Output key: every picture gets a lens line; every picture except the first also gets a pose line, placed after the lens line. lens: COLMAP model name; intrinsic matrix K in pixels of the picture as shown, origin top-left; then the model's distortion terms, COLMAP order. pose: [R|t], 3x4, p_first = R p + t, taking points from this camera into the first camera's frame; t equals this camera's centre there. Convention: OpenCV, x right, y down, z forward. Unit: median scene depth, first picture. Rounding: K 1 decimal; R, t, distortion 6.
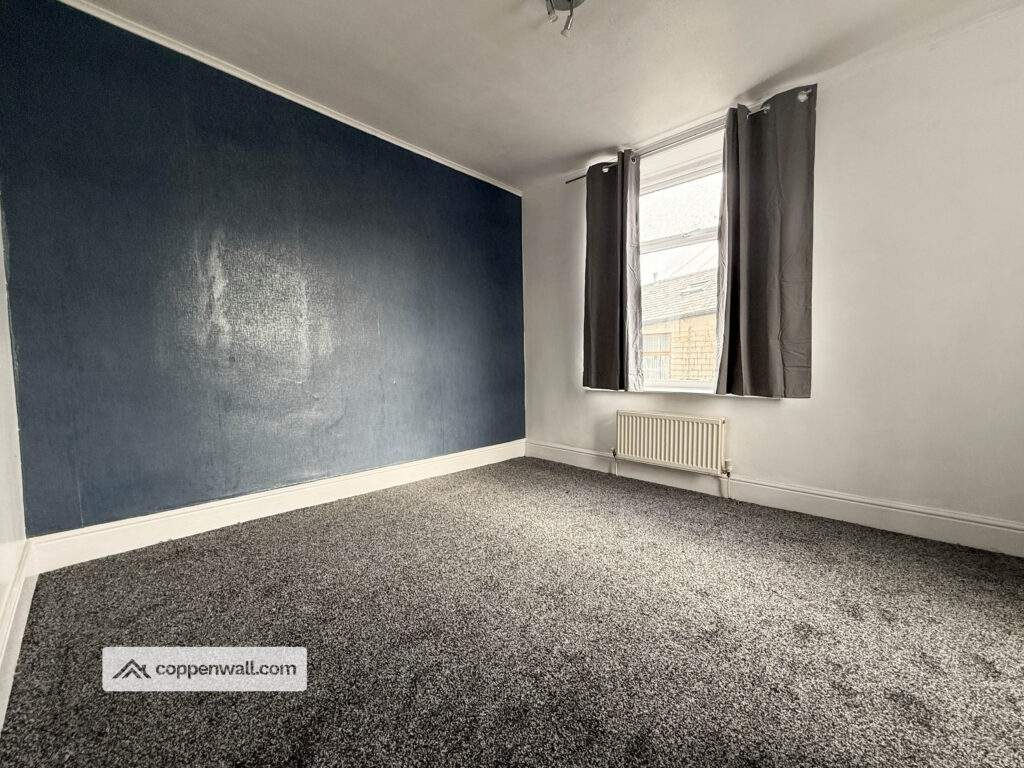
lens RADIAL K [[407.8, 0, 510.9], [0, 407.8, 387.7], [0, 0, 1]] dist [0.000201, -0.000190]
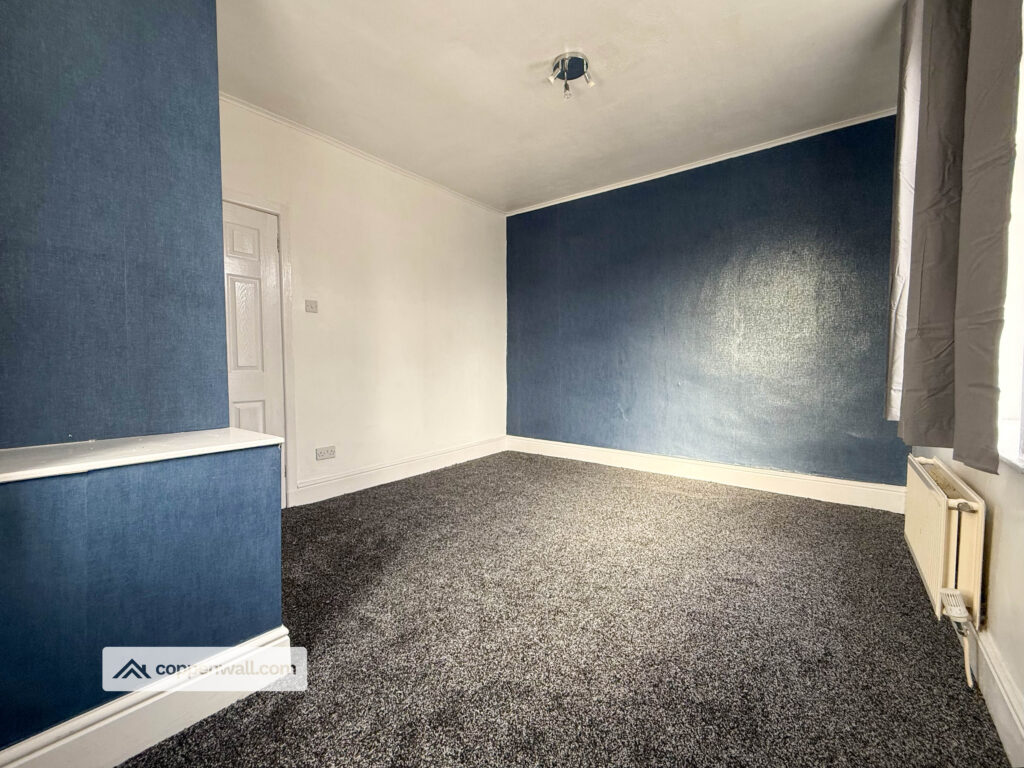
lens RADIAL K [[407.8, 0, 515.2], [0, 407.8, 384.1], [0, 0, 1]] dist [0.000201, -0.000190]
pose [[0.103618, 0.033048, -0.994068, 0.923384], [-0.058947, 0.997895, 0.027031, -0.020589], [0.992869, 0.055797, 0.105348, 0.505852]]
